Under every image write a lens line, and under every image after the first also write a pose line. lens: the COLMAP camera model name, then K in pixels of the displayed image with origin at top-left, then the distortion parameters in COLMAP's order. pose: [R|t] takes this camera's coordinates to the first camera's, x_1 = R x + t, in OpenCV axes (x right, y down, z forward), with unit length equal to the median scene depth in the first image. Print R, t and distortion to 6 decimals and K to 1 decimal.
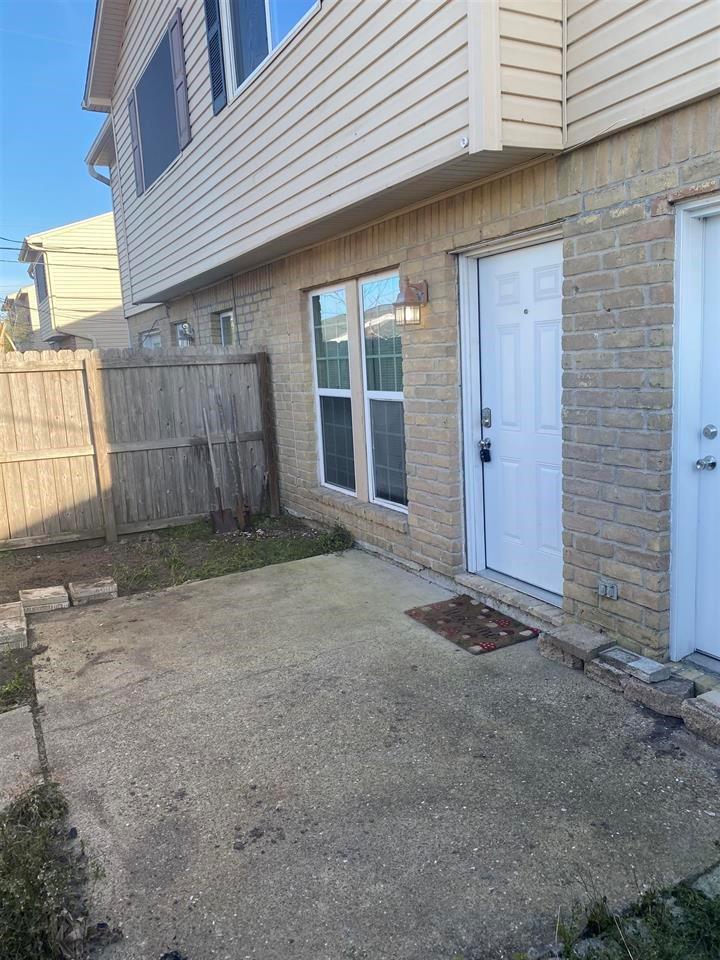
lens RADIAL K [[734.6, 0, 363.8], [0, 734.6, 480.3], [0, 0, 1]] dist [0.049022, -0.048452]
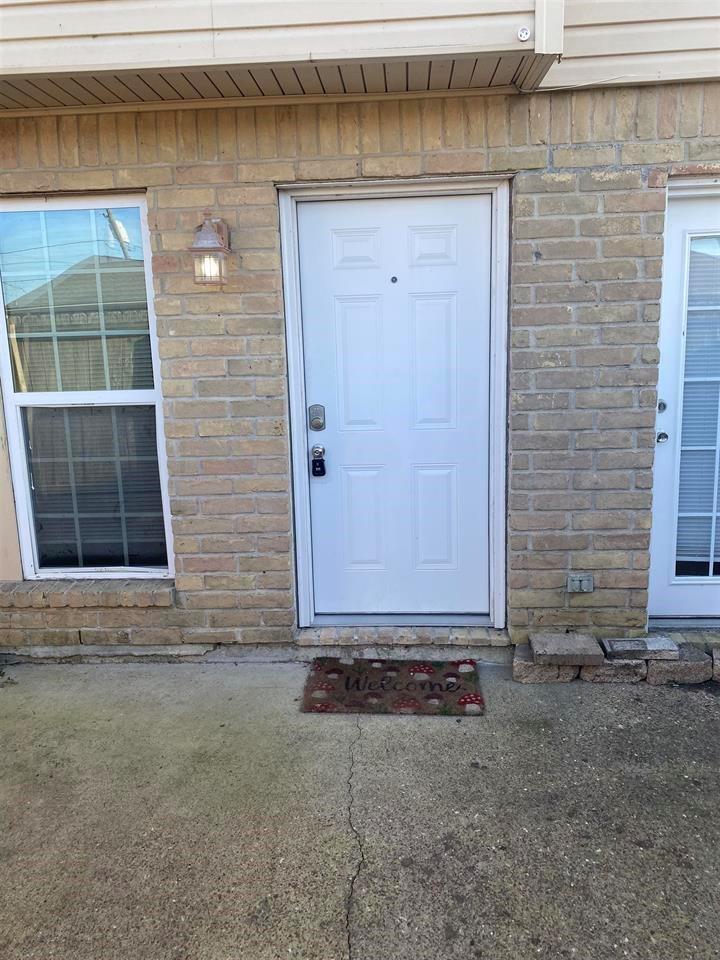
lens RADIAL K [[734.6, 0, 365.8], [0, 734.6, 472.4], [0, 0, 1]] dist [0.049022, -0.048452]
pose [[0.512031, -0.122099, 0.850245, -0.575915], [0.146199, 0.987791, 0.053808, -0.079605], [-0.846434, 0.096754, 0.523630, 0.720151]]
